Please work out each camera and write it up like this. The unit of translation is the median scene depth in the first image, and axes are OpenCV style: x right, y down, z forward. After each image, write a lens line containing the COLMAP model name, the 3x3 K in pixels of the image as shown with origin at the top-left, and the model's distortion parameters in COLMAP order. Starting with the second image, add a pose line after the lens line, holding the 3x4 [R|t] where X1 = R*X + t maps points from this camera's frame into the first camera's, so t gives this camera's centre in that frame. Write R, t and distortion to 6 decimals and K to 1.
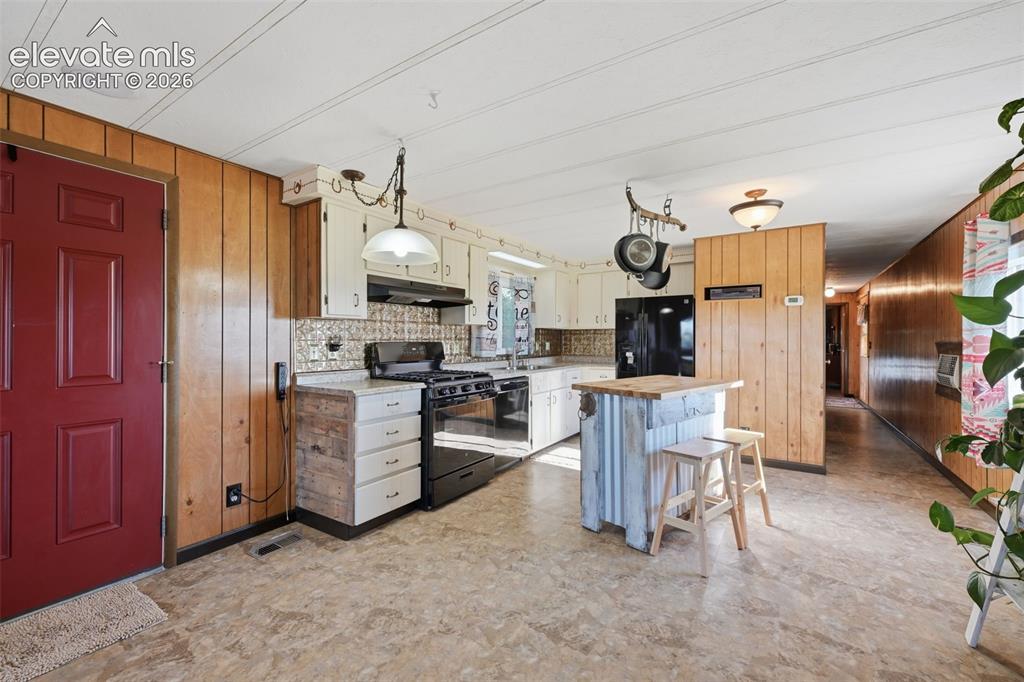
lens RADIAL K [[422.2, 0, 514.3], [0, 422.2, 339.5], [0, 0, 1]] dist [-0.001693, -0.000440]
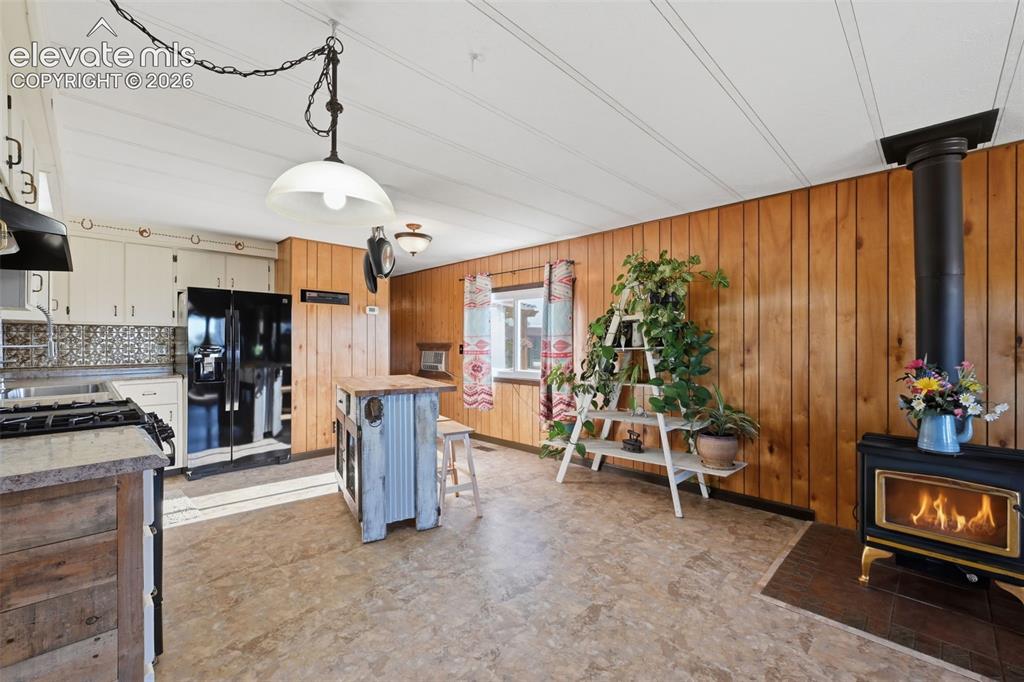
lens RADIAL K [[422.2, 0, 514.8], [0, 422.2, 344.0], [0, 0, 1]] dist [-0.001693, -0.000440]
pose [[0.198230, -0.000219, 0.980155, -0.440166], [-0.001513, 0.999999, 0.000530, 0.004192], [-0.980154, -0.001588, 0.198230, 0.322524]]
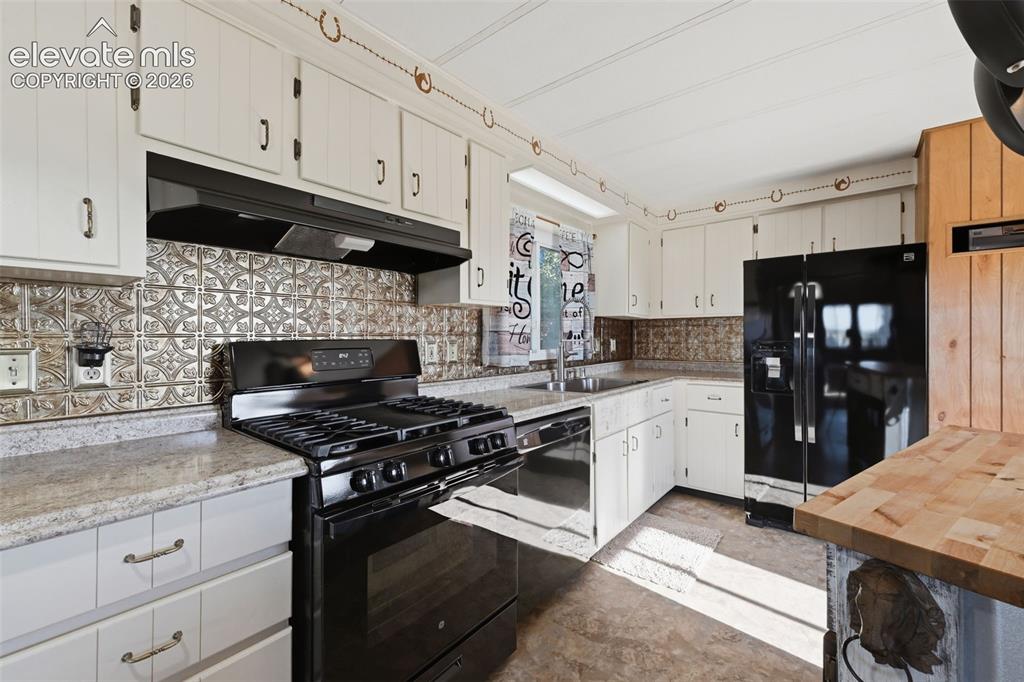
lens RADIAL K [[422.2, 0, 515.1], [0, 422.2, 333.3], [0, 0, 1]] dist [-0.001693, -0.000440]
pose [[0.994458, -0.004555, -0.105038, -0.002054], [0.003933, 0.999973, -0.006130, 0.001609], [0.105063, 0.005683, 0.994449, 0.478226]]
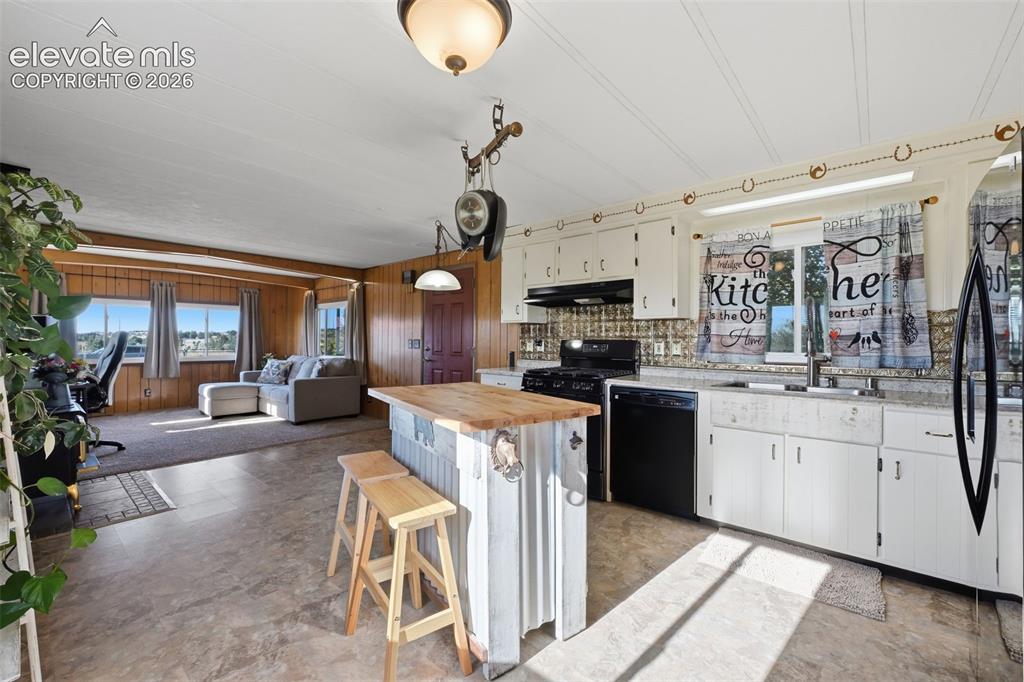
lens RADIAL K [[422.2, 0, 508.7], [0, 422.2, 338.2], [0, 0, 1]] dist [-0.001693, -0.000440]
pose [[-0.139523, -0.006684, -0.990196, 0.705092], [-0.005427, 0.999967, -0.005986, 0.008061], [0.990204, 0.004539, -0.139555, 0.797454]]
